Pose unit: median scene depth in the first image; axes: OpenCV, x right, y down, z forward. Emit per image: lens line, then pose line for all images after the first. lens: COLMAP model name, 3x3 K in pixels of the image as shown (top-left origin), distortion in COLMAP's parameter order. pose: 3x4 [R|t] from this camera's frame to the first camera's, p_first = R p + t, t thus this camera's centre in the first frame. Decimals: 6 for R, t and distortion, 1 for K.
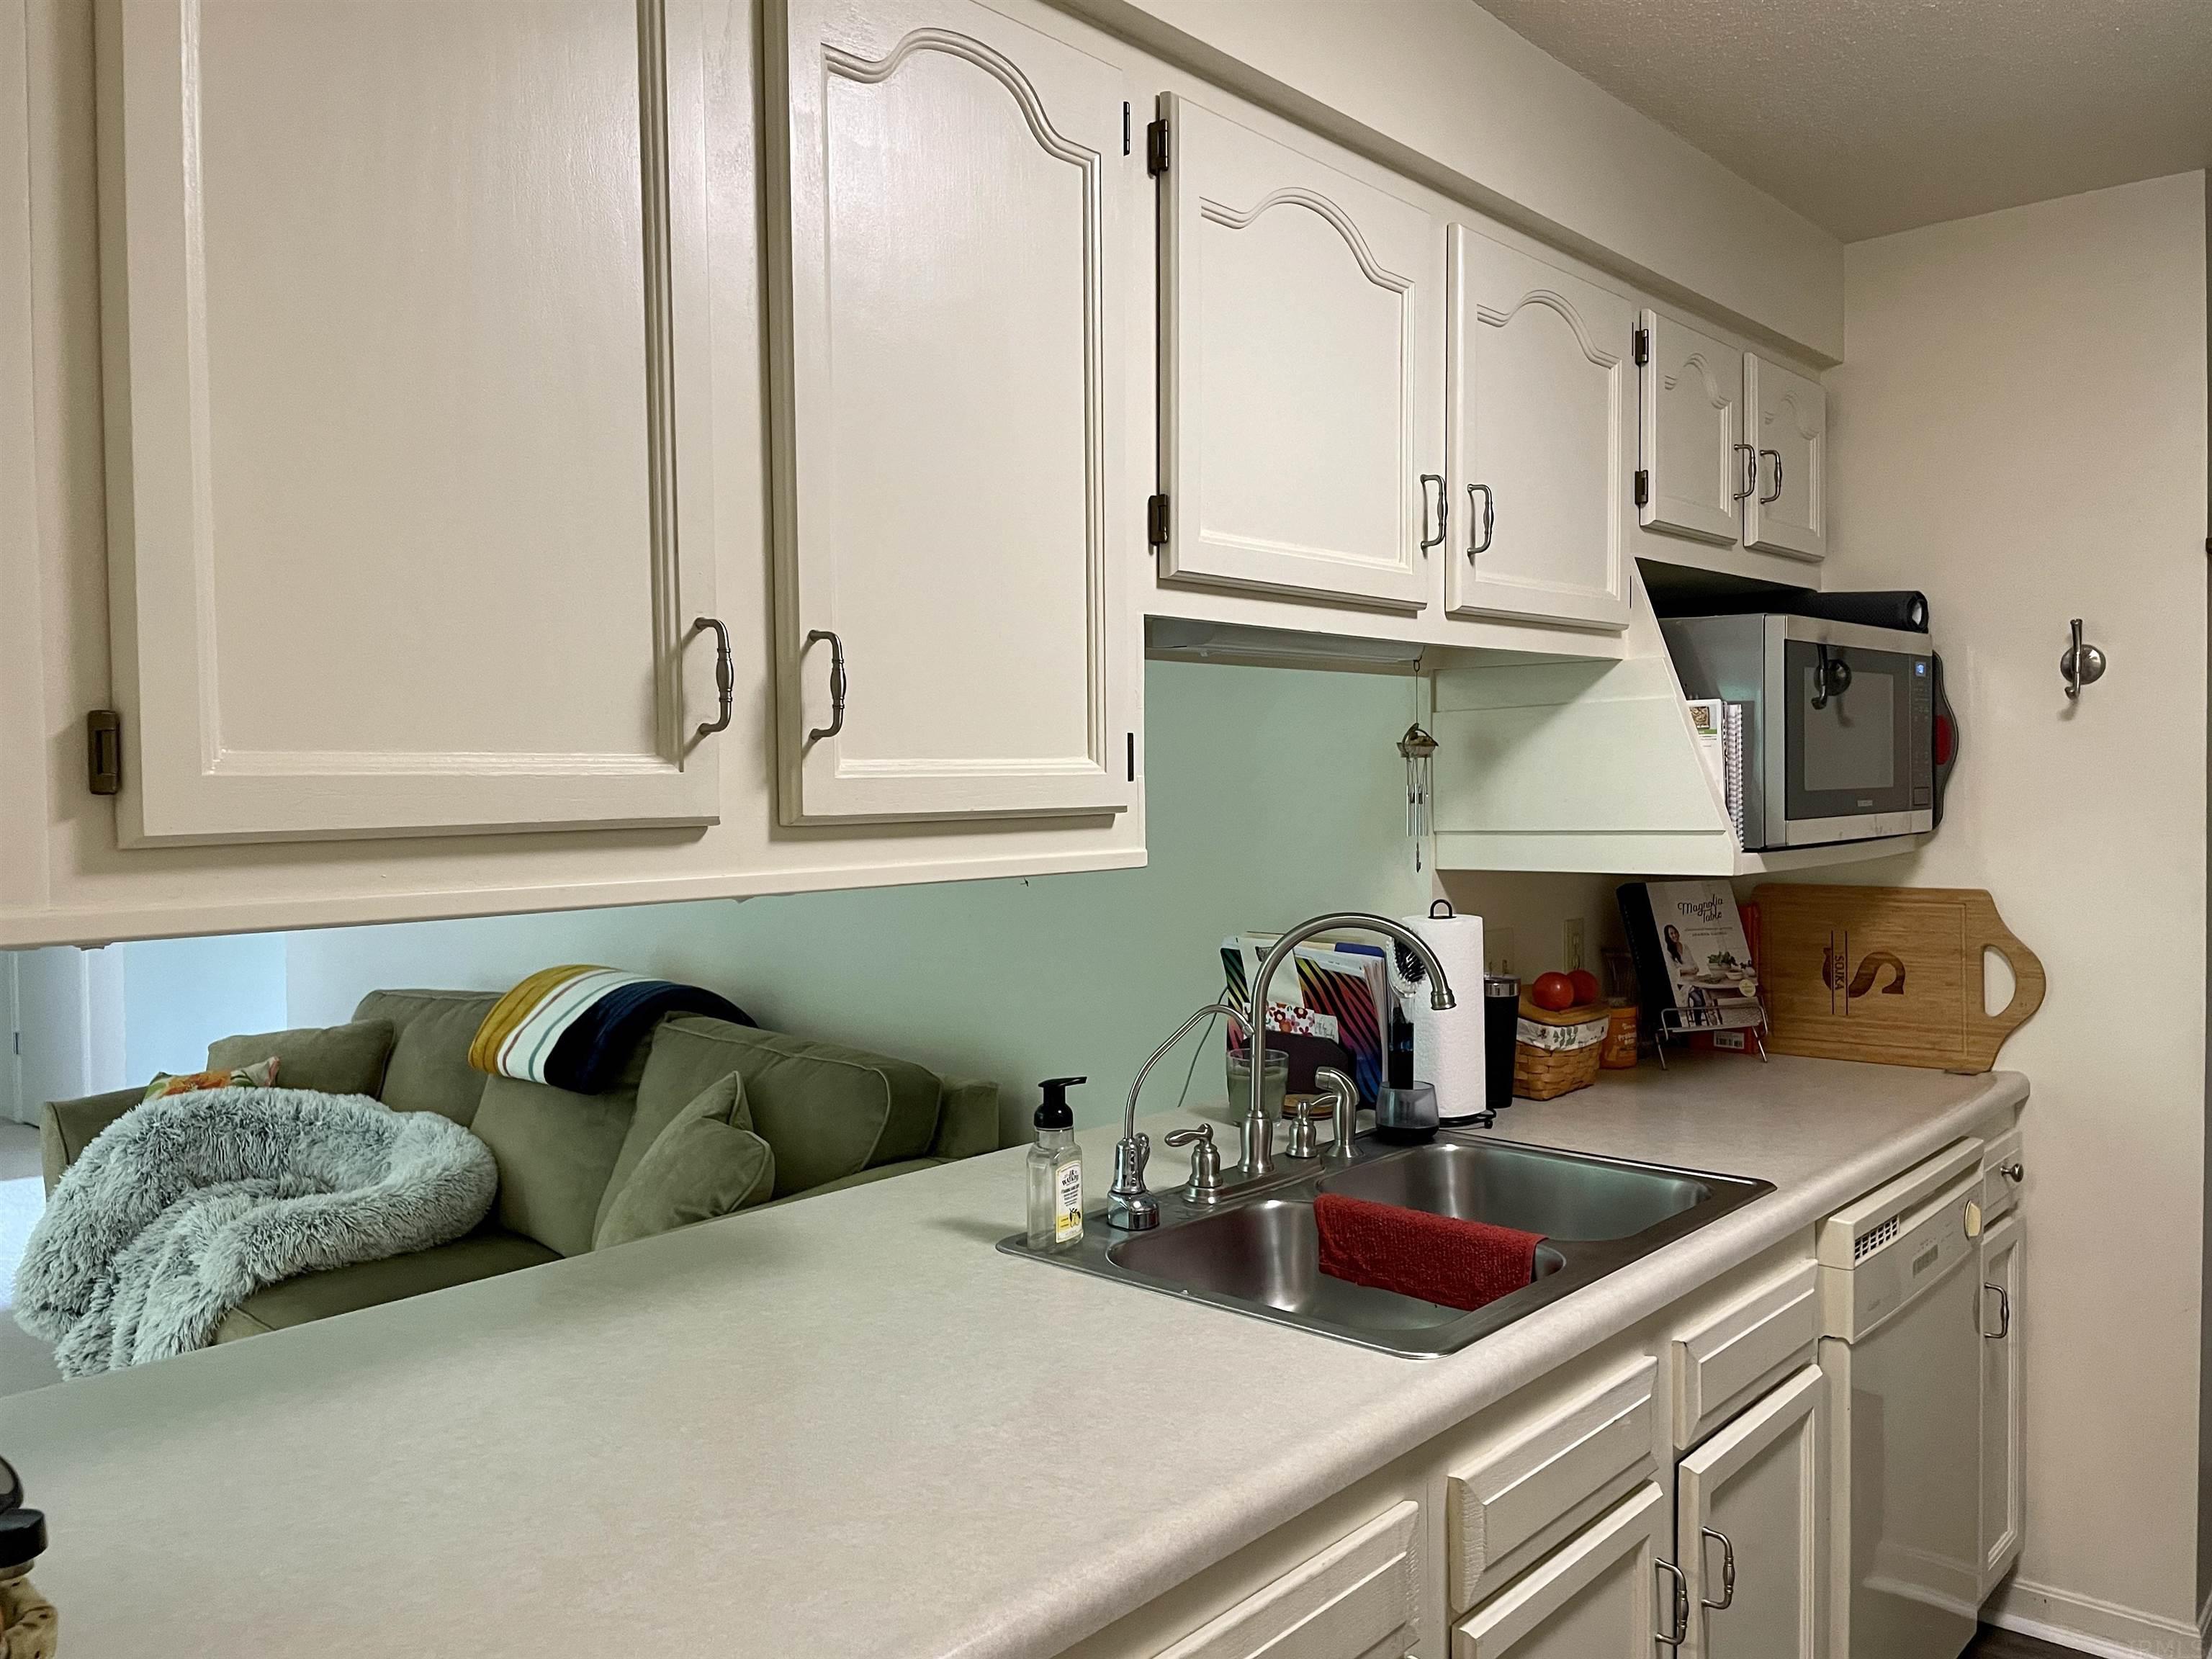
lens RADIAL K [[1672.6, 0, 1104.4], [0, 1672.6, 817.1], [0, 0, 1]] dist [0.096328, -0.126026]
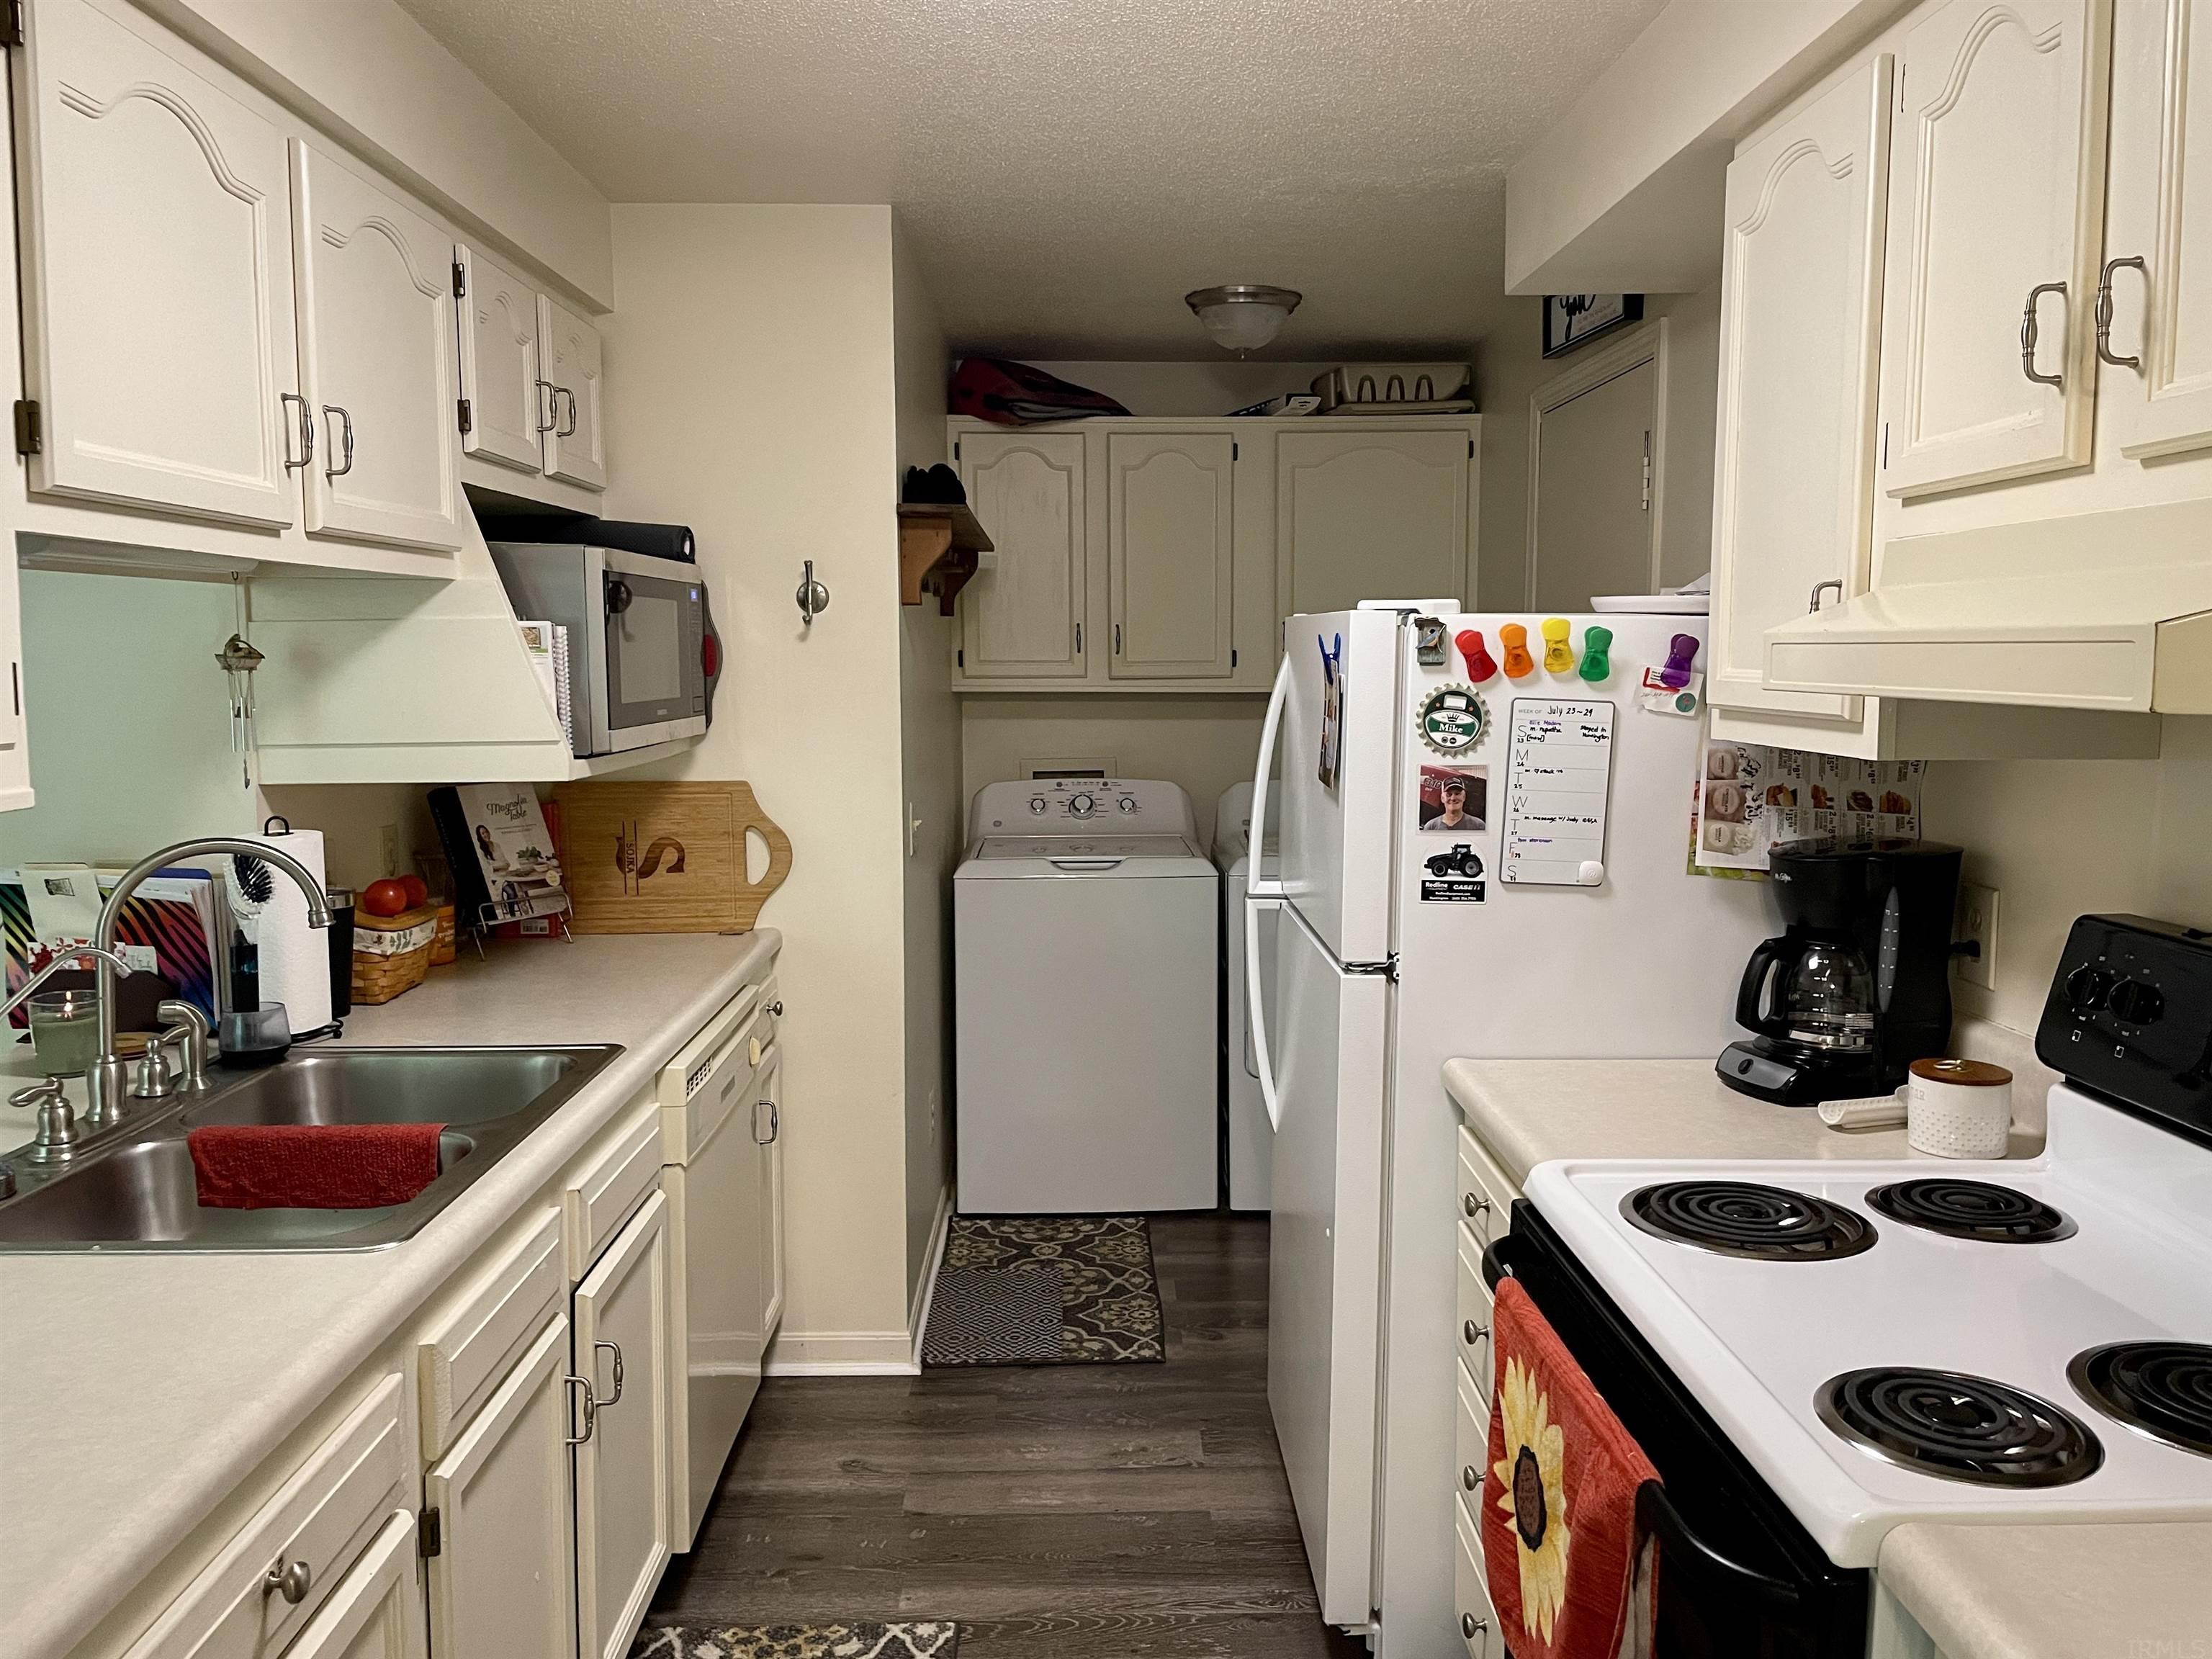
lens RADIAL K [[1672.6, 0, 1104.4], [0, 1672.6, 817.1], [0, 0, 1]] dist [0.096328, -0.126026]
pose [[0.737709, -0.056694, 0.672734, -0.113898], [0.010622, 0.997319, 0.072400, -0.017678], [-0.675035, -0.046264, 0.736334, -0.059805]]
